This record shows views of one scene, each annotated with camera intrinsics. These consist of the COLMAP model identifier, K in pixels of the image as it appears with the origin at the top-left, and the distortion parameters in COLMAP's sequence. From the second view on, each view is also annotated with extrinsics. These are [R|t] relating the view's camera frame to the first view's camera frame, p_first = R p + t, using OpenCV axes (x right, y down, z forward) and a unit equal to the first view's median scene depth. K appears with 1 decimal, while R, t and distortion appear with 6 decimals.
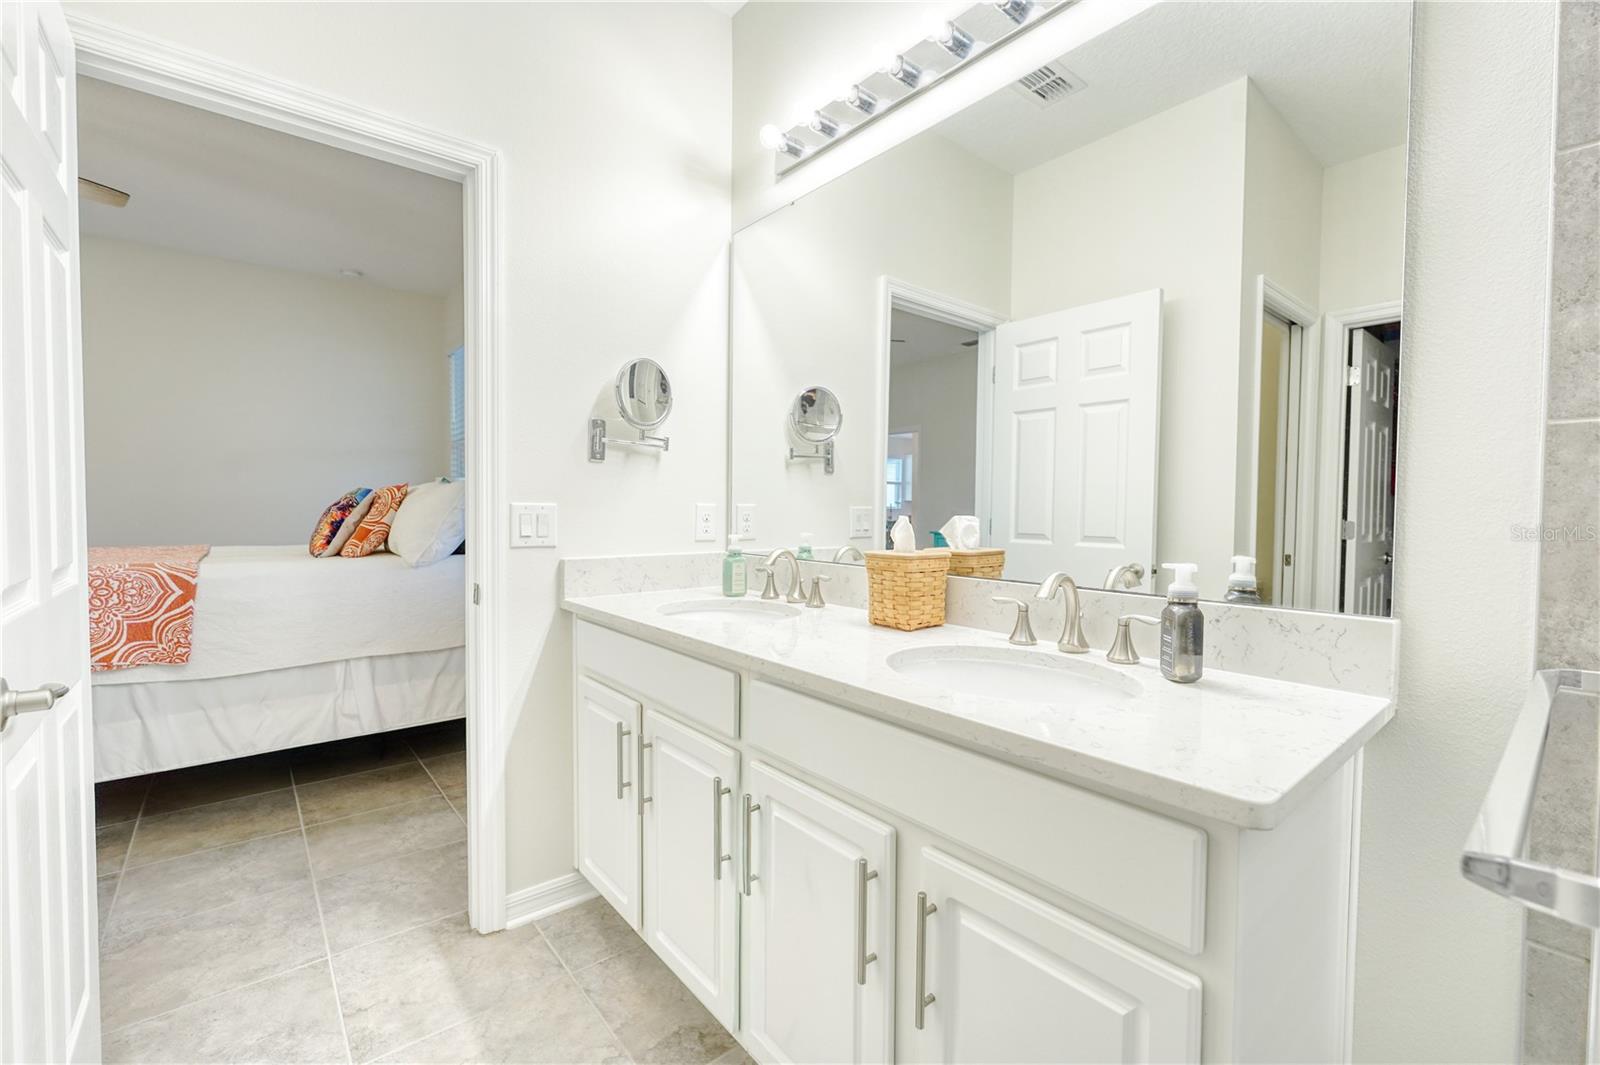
lens RADIAL K [[678.0, 0, 811.3], [0, 678.0, 526.8], [0, 0, 1]] dist [-0.003551, -0.000088]
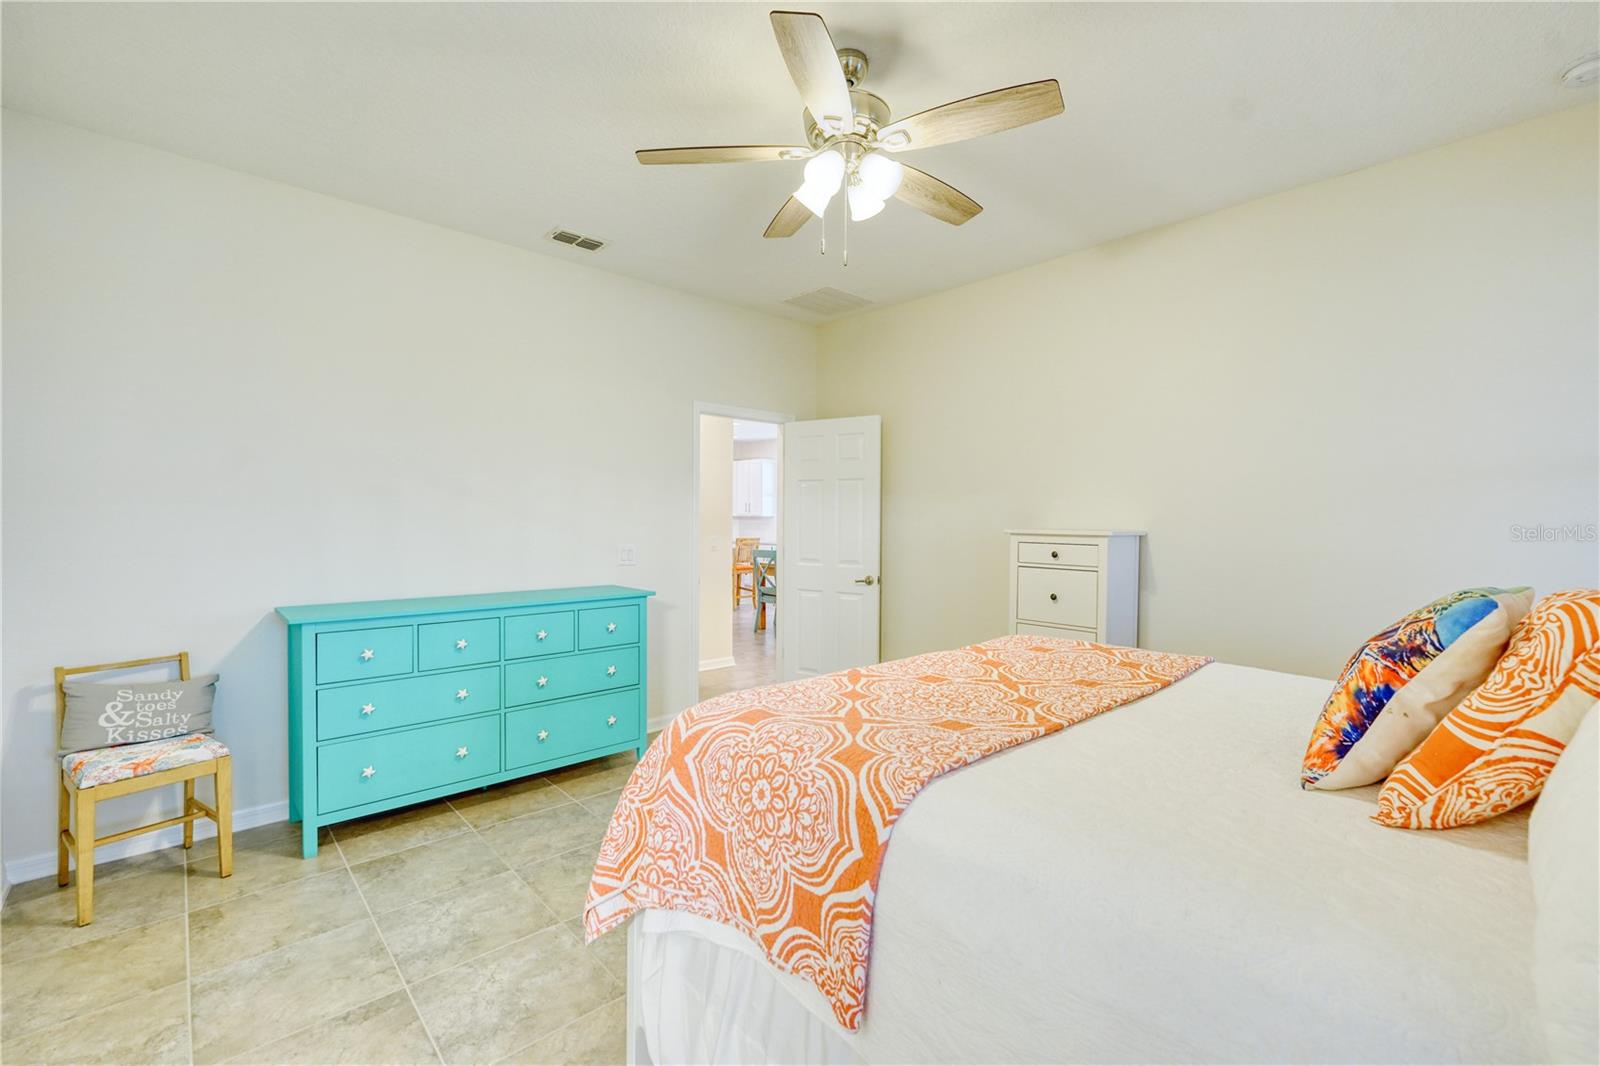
lens RADIAL K [[678.0, 0, 811.3], [0, 678.0, 527.3], [0, 0, 1]] dist [-0.003551, -0.000088]
pose [[0.054607, 0.004347, -0.998498, -0.383330], [-0.035620, 0.999363, 0.002403, -0.080375], [0.997872, 0.035435, 0.054727, 0.703372]]
